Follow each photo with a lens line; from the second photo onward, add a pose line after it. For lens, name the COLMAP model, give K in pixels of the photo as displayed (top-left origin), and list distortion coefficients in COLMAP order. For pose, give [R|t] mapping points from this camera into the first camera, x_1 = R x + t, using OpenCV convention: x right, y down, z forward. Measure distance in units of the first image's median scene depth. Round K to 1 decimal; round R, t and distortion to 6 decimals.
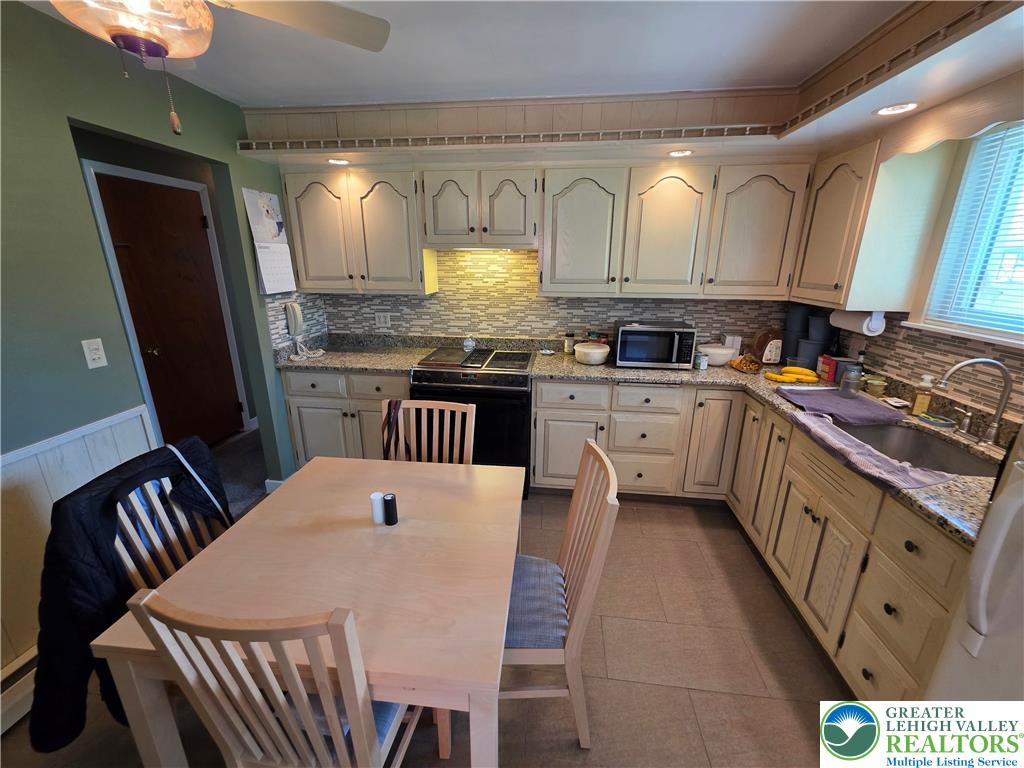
lens RADIAL K [[410.1, 0, 511.6], [0, 410.1, 380.4], [0, 0, 1]] dist [0.003357, -0.000389]
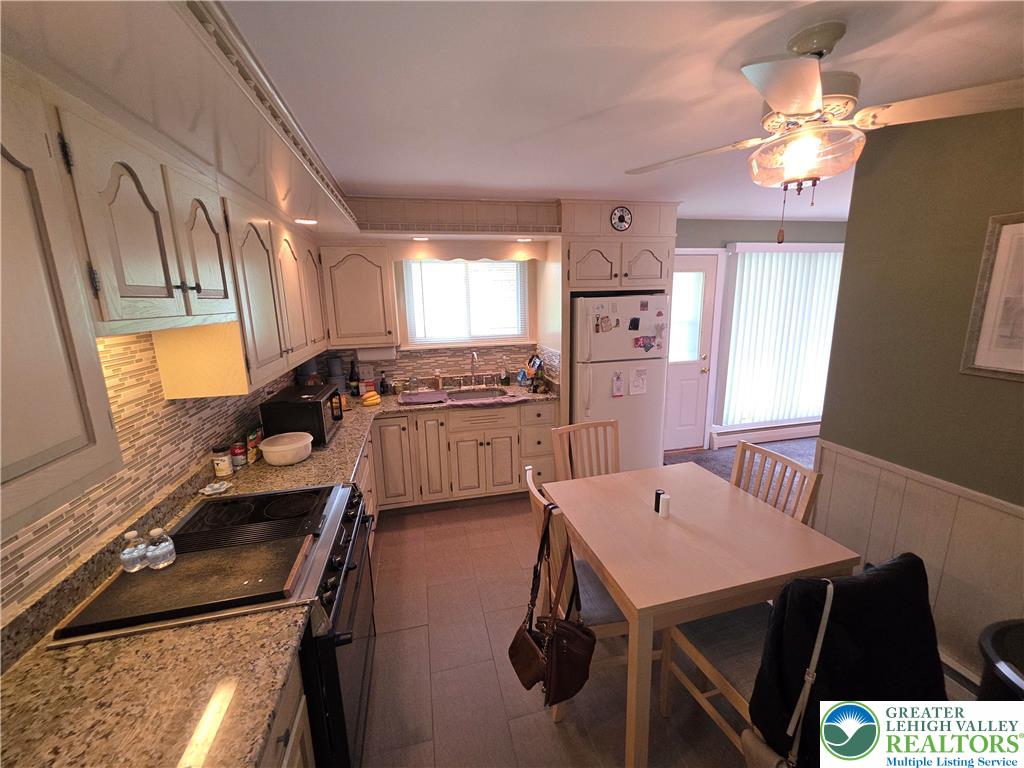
lens RADIAL K [[410.1, 0, 512.6], [0, 410.1, 380.7], [0, 0, 1]] dist [0.003357, -0.000389]
pose [[-0.343694, -0.183334, 0.921012, -0.636216], [0.290872, 0.911742, 0.290033, -0.286166], [-0.892899, 0.367579, -0.260034, 0.798909]]
